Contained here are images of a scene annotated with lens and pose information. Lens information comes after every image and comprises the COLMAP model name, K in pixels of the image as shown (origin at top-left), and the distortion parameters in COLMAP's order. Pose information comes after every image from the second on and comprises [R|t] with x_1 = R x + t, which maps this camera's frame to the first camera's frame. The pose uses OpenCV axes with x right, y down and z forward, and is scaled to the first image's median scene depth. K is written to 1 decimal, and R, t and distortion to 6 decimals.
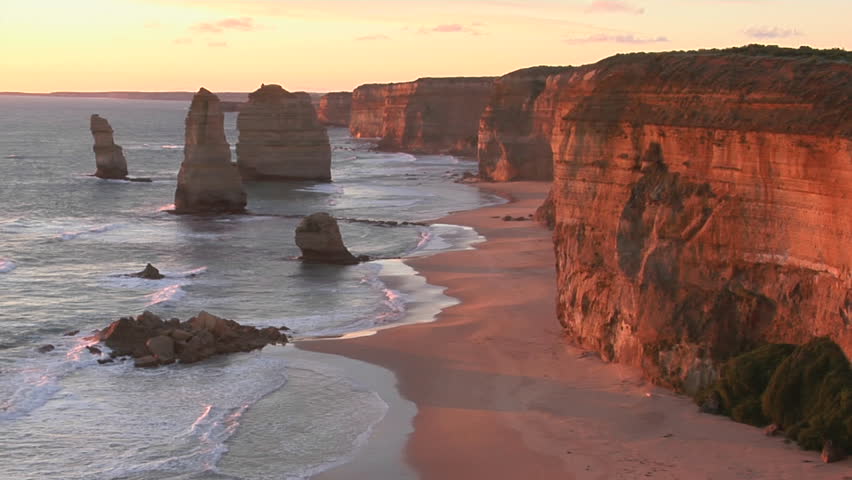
lens RADIAL K [[1346.4, 0, 438.0], [0, 1346.4, 248.1], [0, 0, 1]] dist [0.163506, 0.000000]
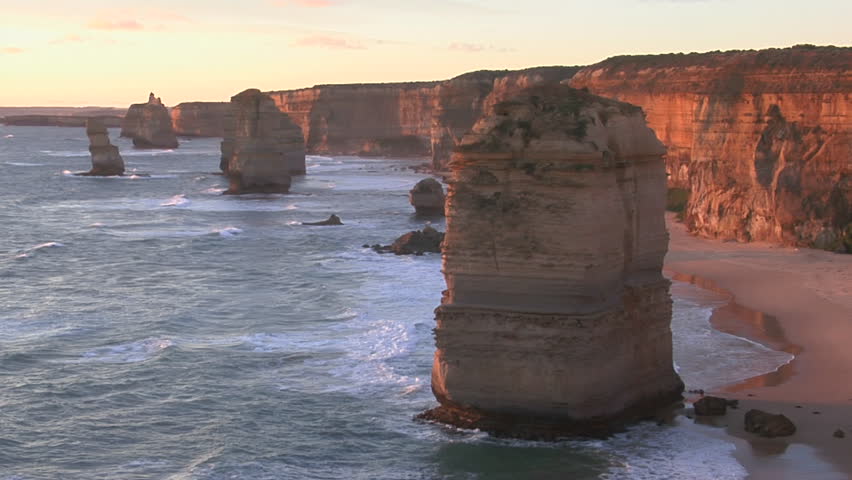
lens RADIAL K [[1435.0, 0, 432.4], [0, 1435.0, 252.0], [0, 0, 1]] dist [0.191777, 0.000000]
pose [[0.988780, -0.028958, 0.146547, -0.460094], [0.030927, 0.999459, -0.011174, 0.096263], [-0.146144, 0.015581, 0.989141, -0.600598]]
